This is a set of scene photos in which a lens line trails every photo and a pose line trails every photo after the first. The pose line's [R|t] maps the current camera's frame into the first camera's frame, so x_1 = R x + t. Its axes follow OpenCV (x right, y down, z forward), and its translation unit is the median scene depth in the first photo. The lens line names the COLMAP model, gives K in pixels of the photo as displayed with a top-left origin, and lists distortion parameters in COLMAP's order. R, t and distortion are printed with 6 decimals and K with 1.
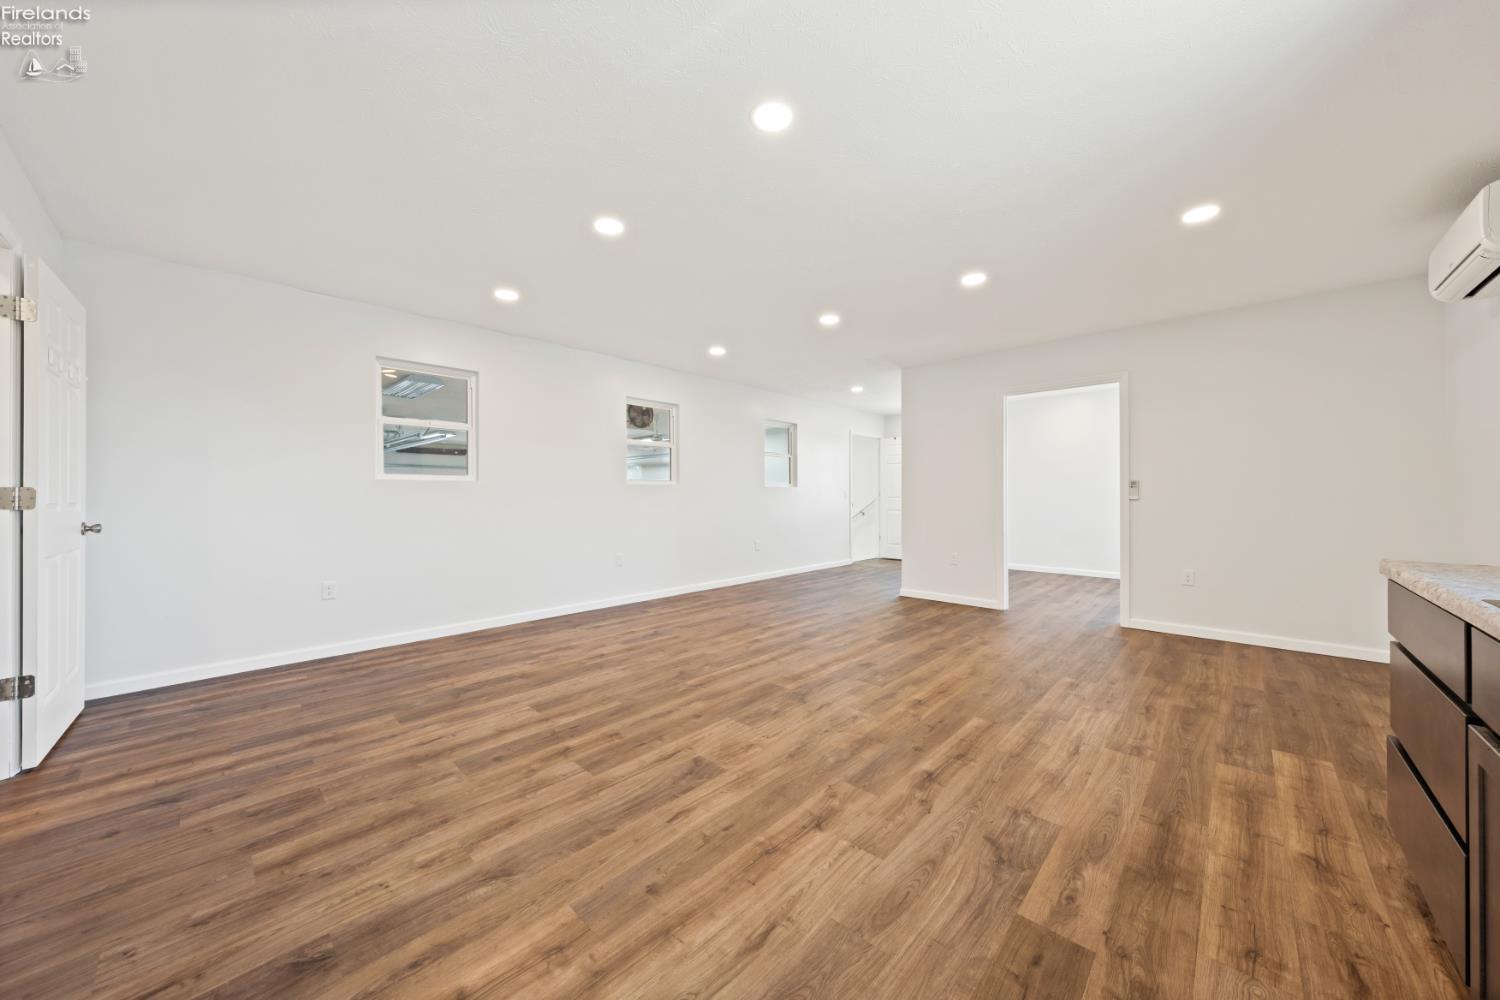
lens RADIAL K [[529.7, 0, 750.1], [0, 529.7, 493.5], [0, 0, 1]] dist [0.001593, 0.000186]
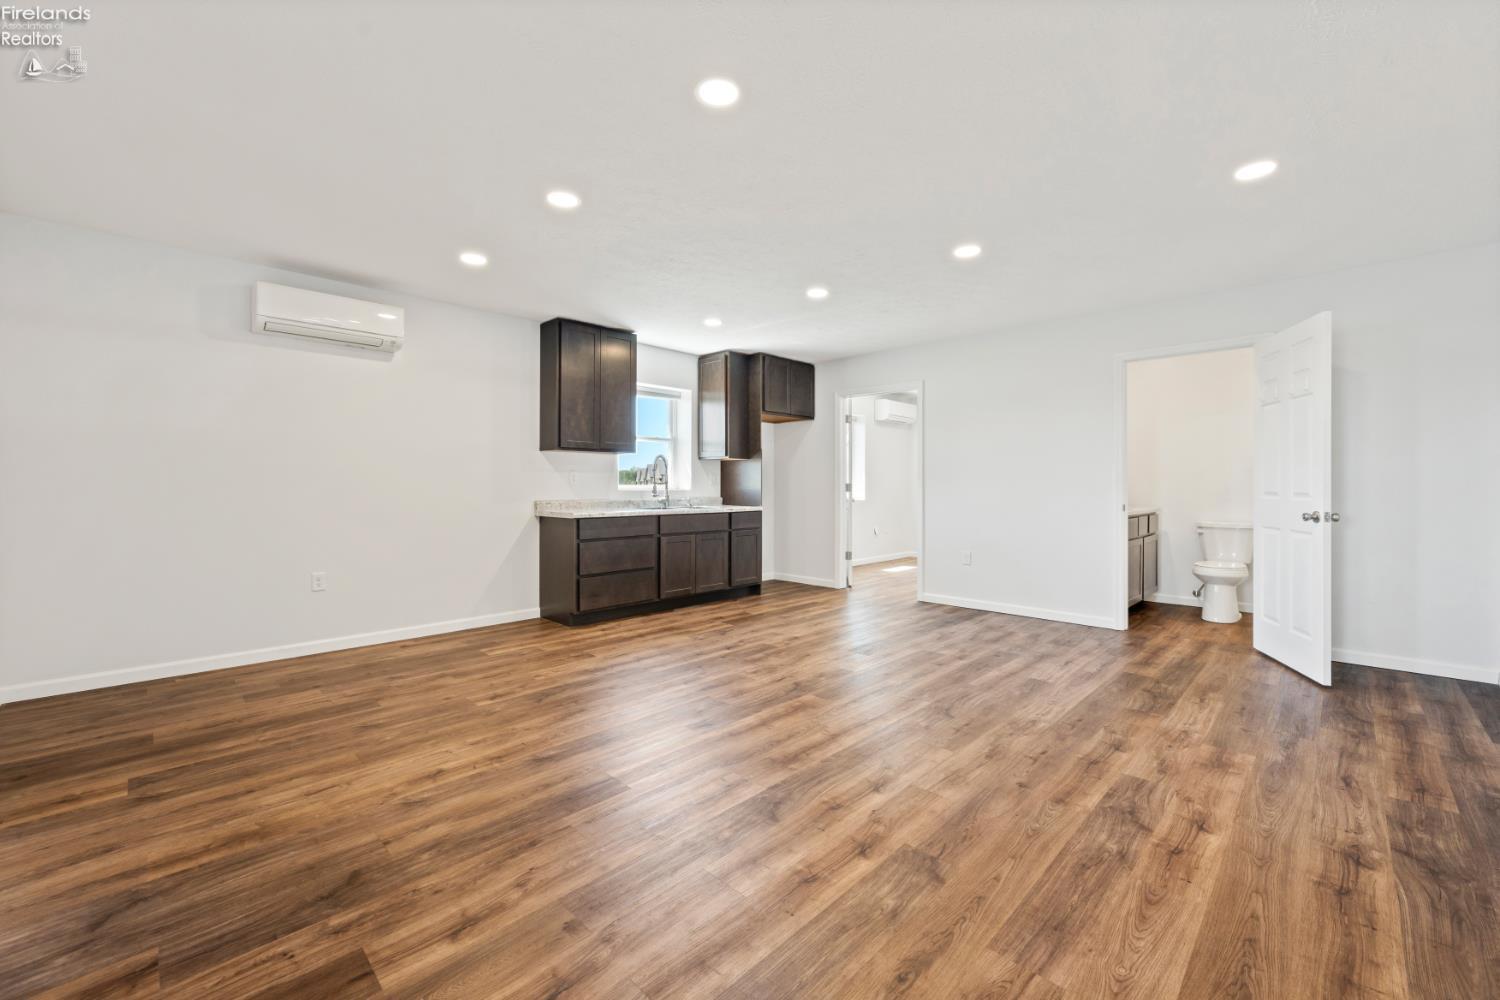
lens RADIAL K [[595.8, 0, 759.0], [0, 595.8, 485.7], [0, 0, 1]] dist [0.002708, -0.000024]
pose [[-0.999982, -0.000444, 0.005984, 0.181631], [-0.000473, 0.999988, -0.004775, 0.007926], [-0.005982, -0.004778, -0.999971, 2.373335]]
